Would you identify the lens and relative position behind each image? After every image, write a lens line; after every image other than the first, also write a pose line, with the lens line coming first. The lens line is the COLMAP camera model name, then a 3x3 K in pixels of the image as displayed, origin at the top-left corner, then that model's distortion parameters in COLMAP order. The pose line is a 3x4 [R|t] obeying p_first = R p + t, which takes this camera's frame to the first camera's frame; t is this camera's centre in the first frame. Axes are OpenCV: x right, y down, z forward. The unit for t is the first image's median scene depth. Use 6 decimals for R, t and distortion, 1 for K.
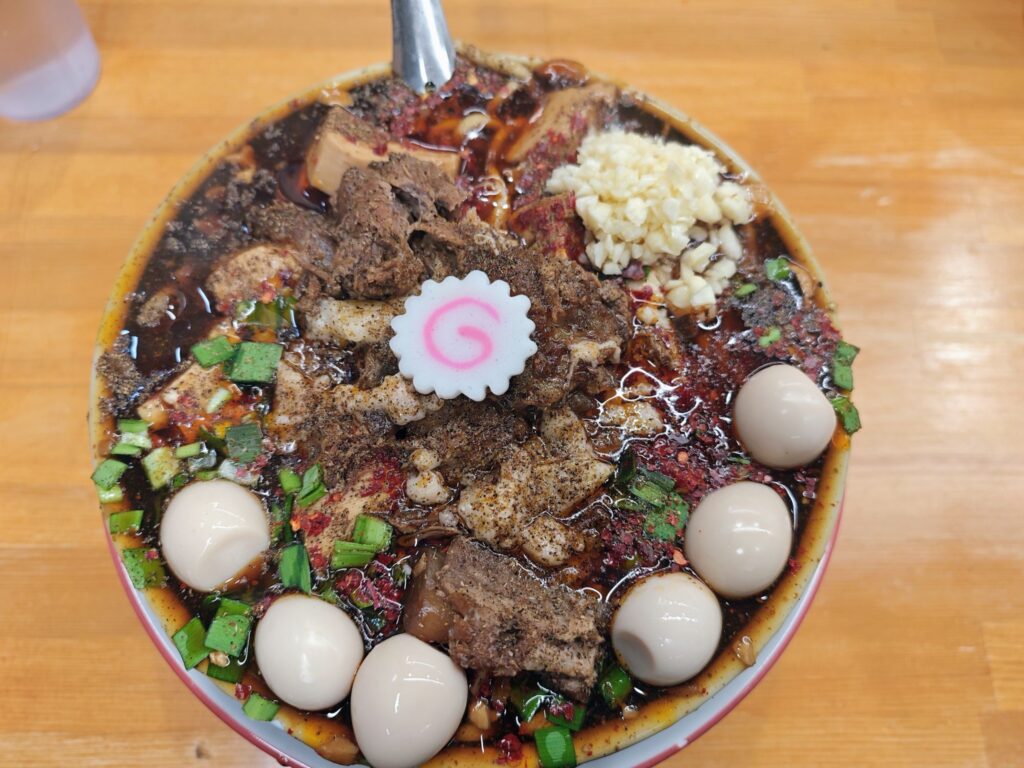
lens RADIAL K [[882.3, 0, 512.0], [0, 882.3, 384.0], [0, 0, 1]] dist [0.002593, -0.000622]
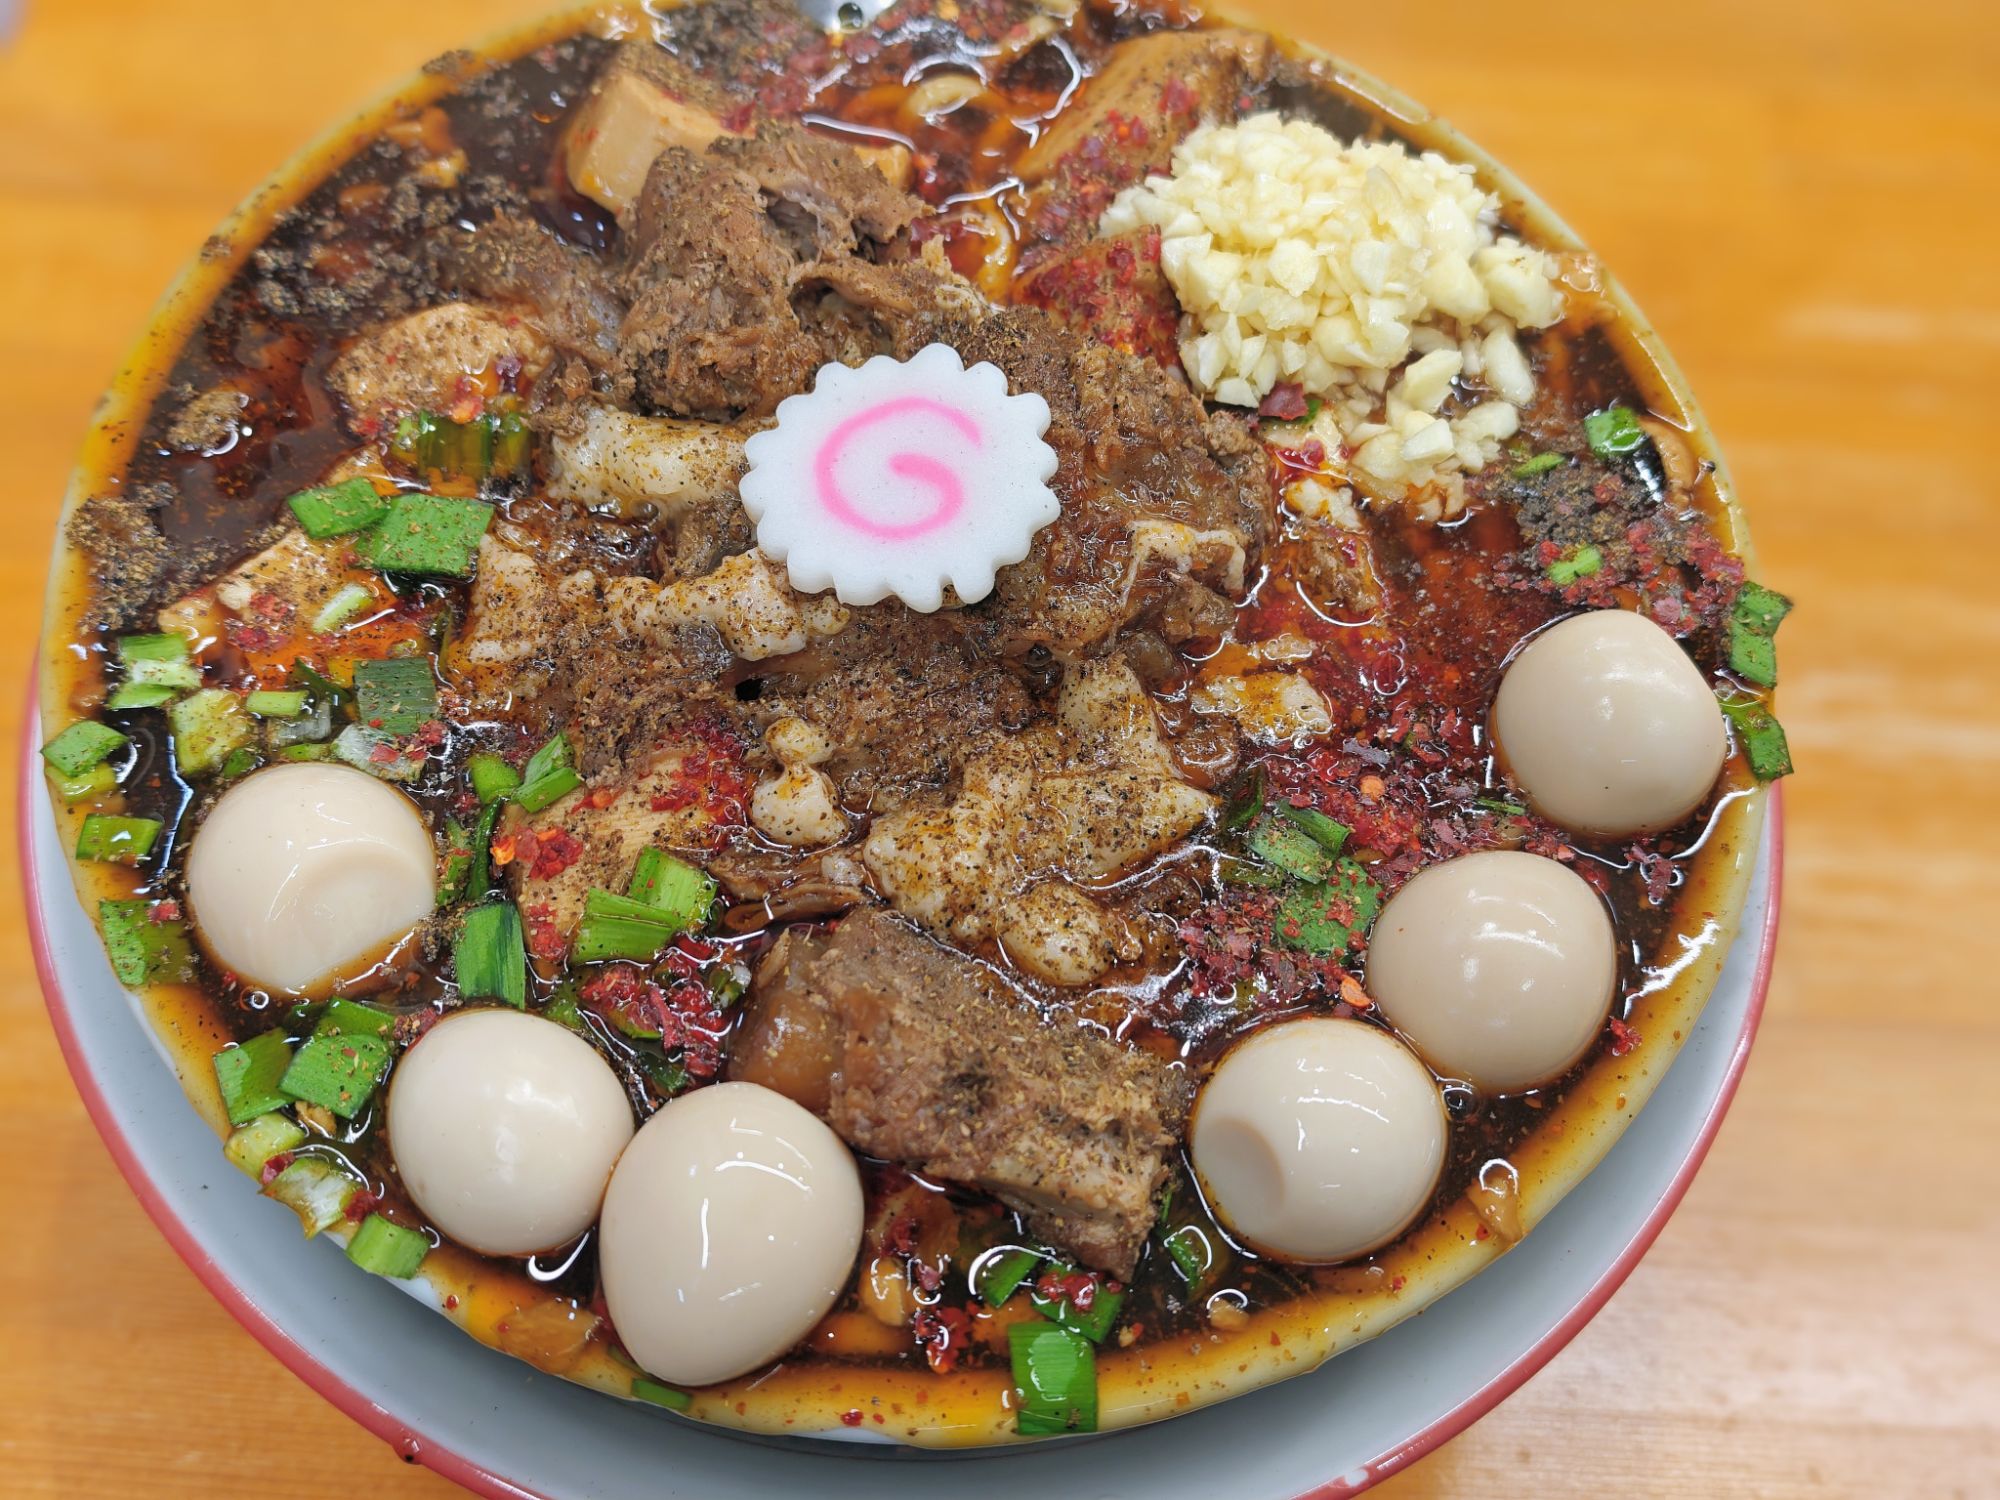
lens RADIAL K [[2701.6, 0, 964.2], [0, 2701.6, 774.1], [0, 0, 1]] dist [0.267243, -1.937851]
pose [[0.998214, 0.058410, -0.012544, 0.004485], [-0.059672, 0.984967, -0.162107, 0.312126], [0.002887, 0.162566, 0.986693, -0.356186]]
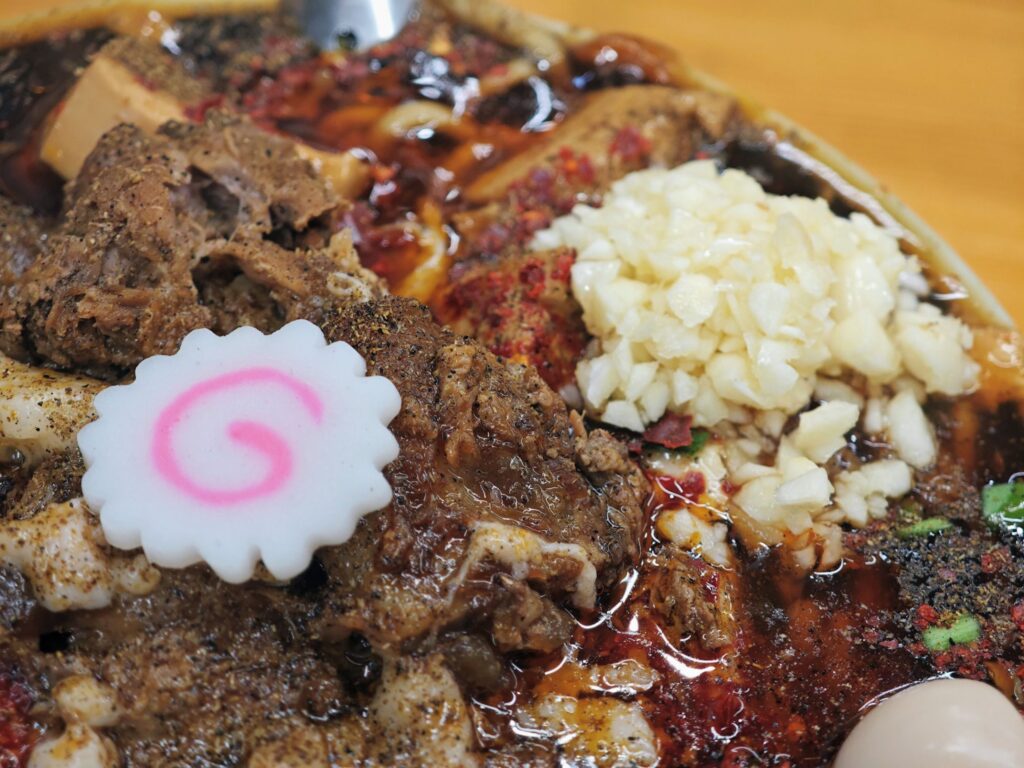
lens RADIAL K [[2222.1, 0, 529.1], [0, 2222.1, 383.1], [0, 0, 1]] dist [0.328464, -2.846510]
pose [[0.977971, 0.172958, -0.116871, 0.209161], [-0.202540, 0.921713, -0.330791, 0.253743], [0.050508, 0.347174, 0.936439, -0.072980]]
